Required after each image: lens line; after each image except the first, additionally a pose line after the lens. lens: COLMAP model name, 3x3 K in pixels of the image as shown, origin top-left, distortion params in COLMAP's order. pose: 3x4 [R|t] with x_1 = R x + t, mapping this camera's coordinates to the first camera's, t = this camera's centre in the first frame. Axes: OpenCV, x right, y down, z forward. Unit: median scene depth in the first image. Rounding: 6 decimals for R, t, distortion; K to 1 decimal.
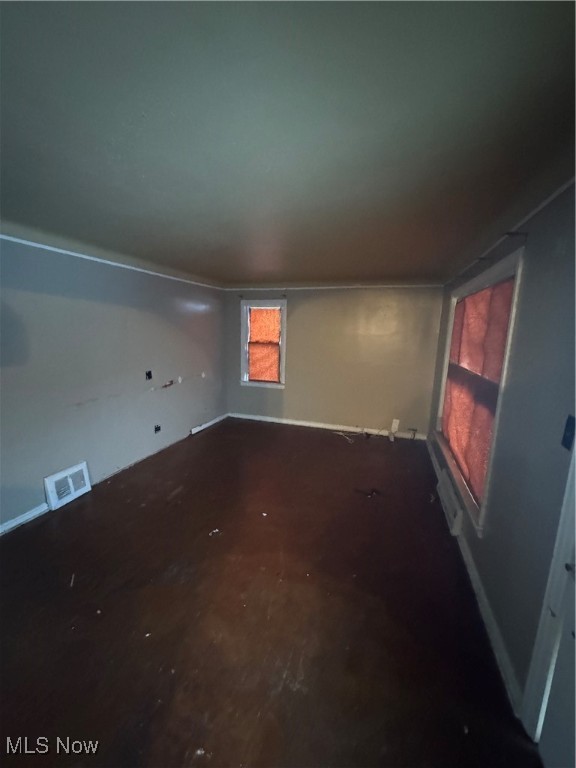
lens RADIAL K [[308.6, 0, 291.5], [0, 308.6, 387.4], [0, 0, 1]] dist [-0.001061, 0.000023]
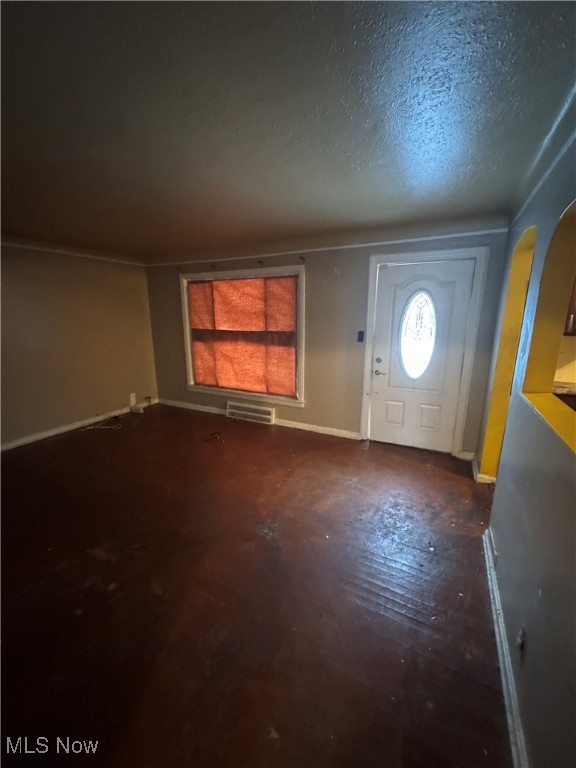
lens RADIAL K [[308.6, 0, 287.0], [0, 308.6, 384.3], [0, 0, 1]] dist [-0.001061, 0.000023]
pose [[0.194354, -0.255869, 0.946973, -0.538360], [0.195746, 0.956081, 0.218155, -0.050048], [-0.961202, 0.142967, 0.235903, 0.254032]]
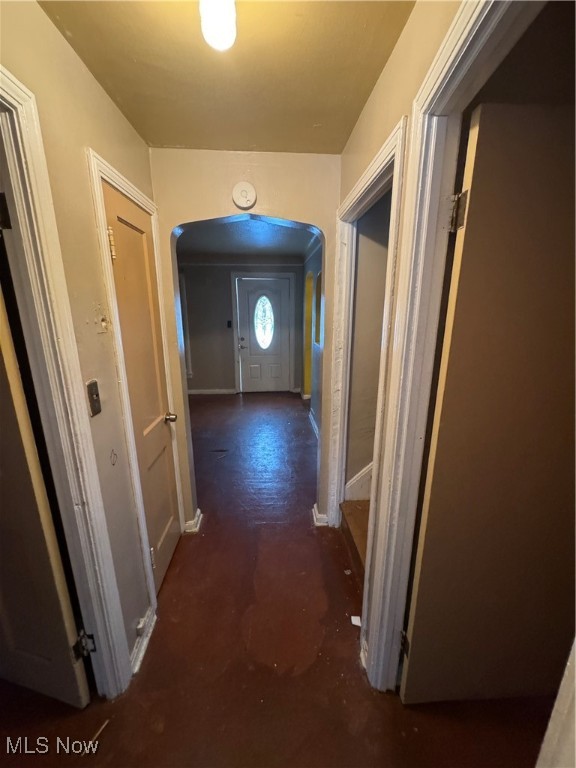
lens RADIAL K [[308.6, 0, 290.3], [0, 308.6, 382.0], [0, 0, 1]] dist [-0.001061, 0.000023]
pose [[-0.334394, -0.259267, 0.906069, -0.932070], [0.167341, 0.929803, 0.327817, -0.101059], [-0.927458, 0.261242, -0.267535, 0.396163]]
